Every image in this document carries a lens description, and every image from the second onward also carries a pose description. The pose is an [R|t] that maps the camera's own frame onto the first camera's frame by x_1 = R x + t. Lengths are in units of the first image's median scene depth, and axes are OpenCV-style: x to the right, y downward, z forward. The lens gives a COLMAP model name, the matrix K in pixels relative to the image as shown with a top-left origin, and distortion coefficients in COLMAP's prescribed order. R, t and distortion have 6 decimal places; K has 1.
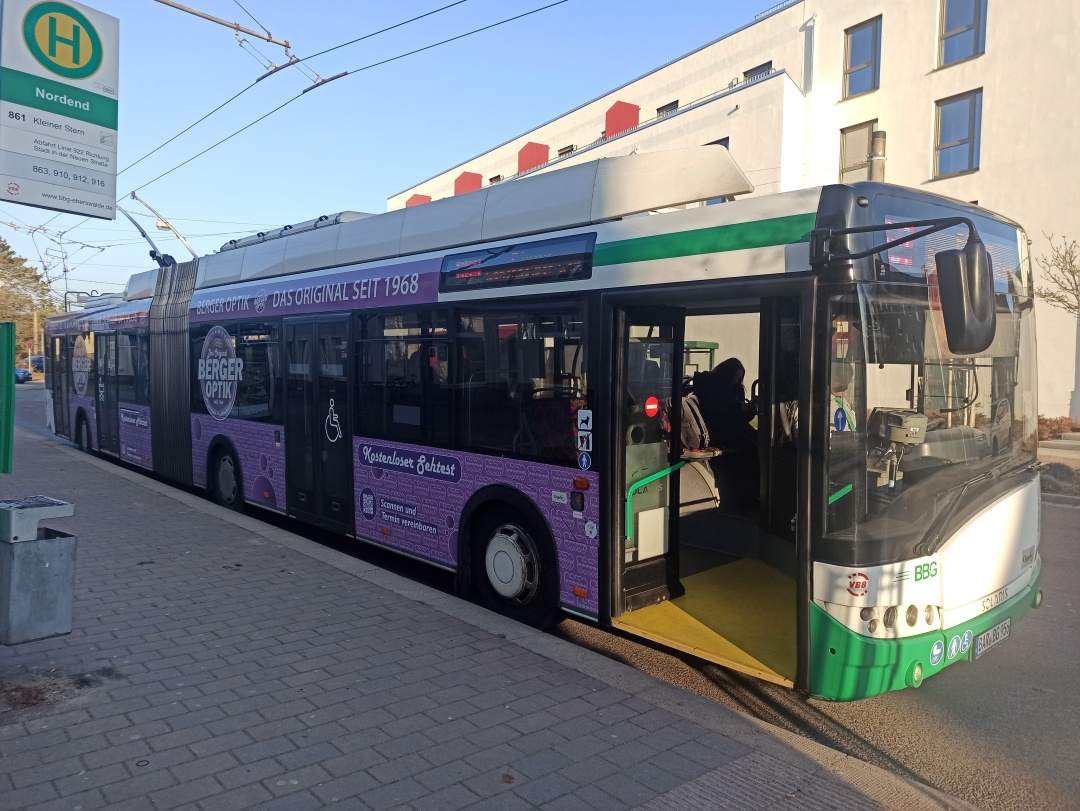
lens RADIAL K [[805.8, 0, 540.0], [0, 805.8, 405.5], [0, 0, 1]] dist [0.003986, 0.001217]
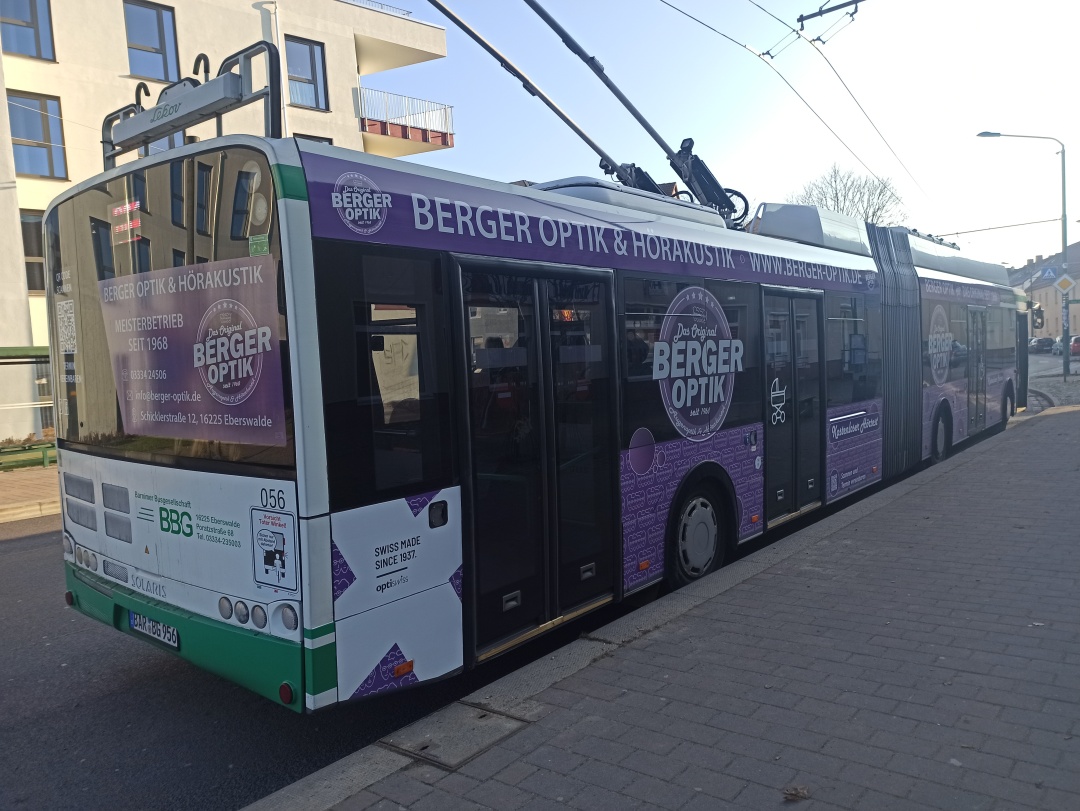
lens RADIAL K [[805.8, 0, 540.0], [0, 805.8, 405.5], [0, 0, 1]] dist [0.003986, 0.001217]
pose [[-0.165801, -0.042813, 0.985229, -0.988503], [0.099501, 0.993233, 0.059906, -0.057984], [-0.981127, 0.107964, -0.160419, 1.226050]]
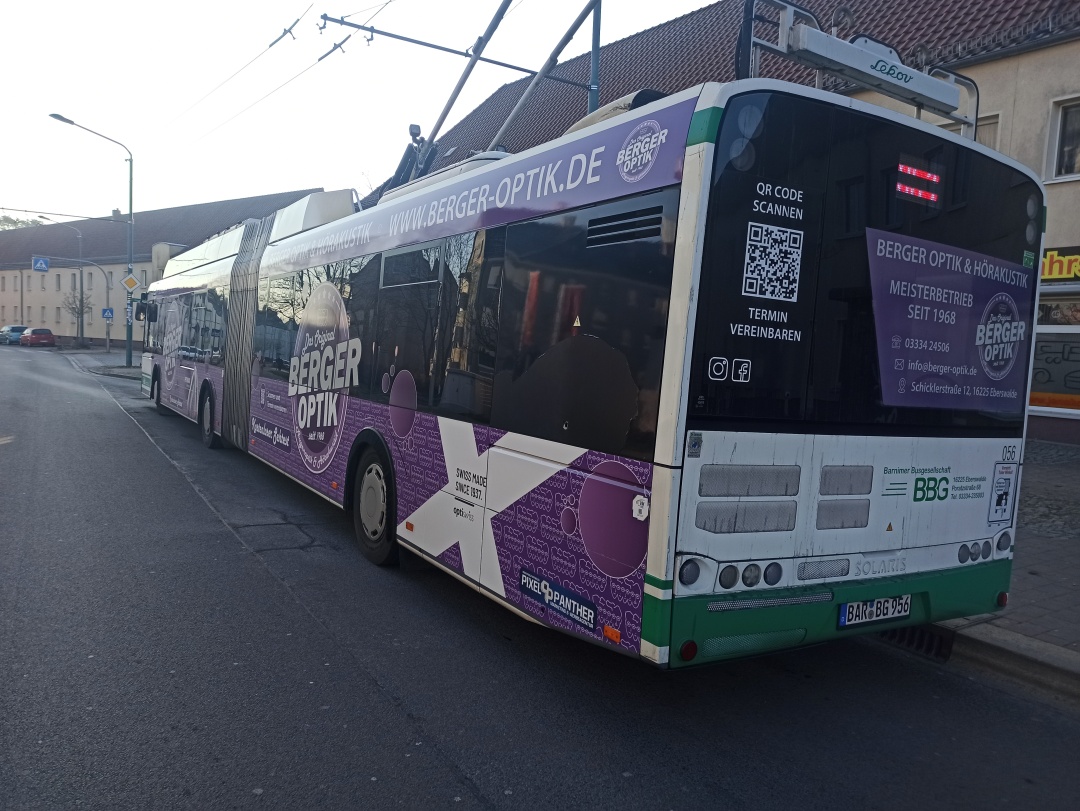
lens RADIAL K [[783.2, 0, 537.6], [0, 783.2, 411.2], [0, 0, 1]] dist [0.030117, 0.001317]
pose [[-0.983841, -0.058881, 0.169088, -0.910494], [-0.038234, 0.991686, 0.122869, -0.060663], [-0.174917, 0.114419, -0.977912, 1.303311]]
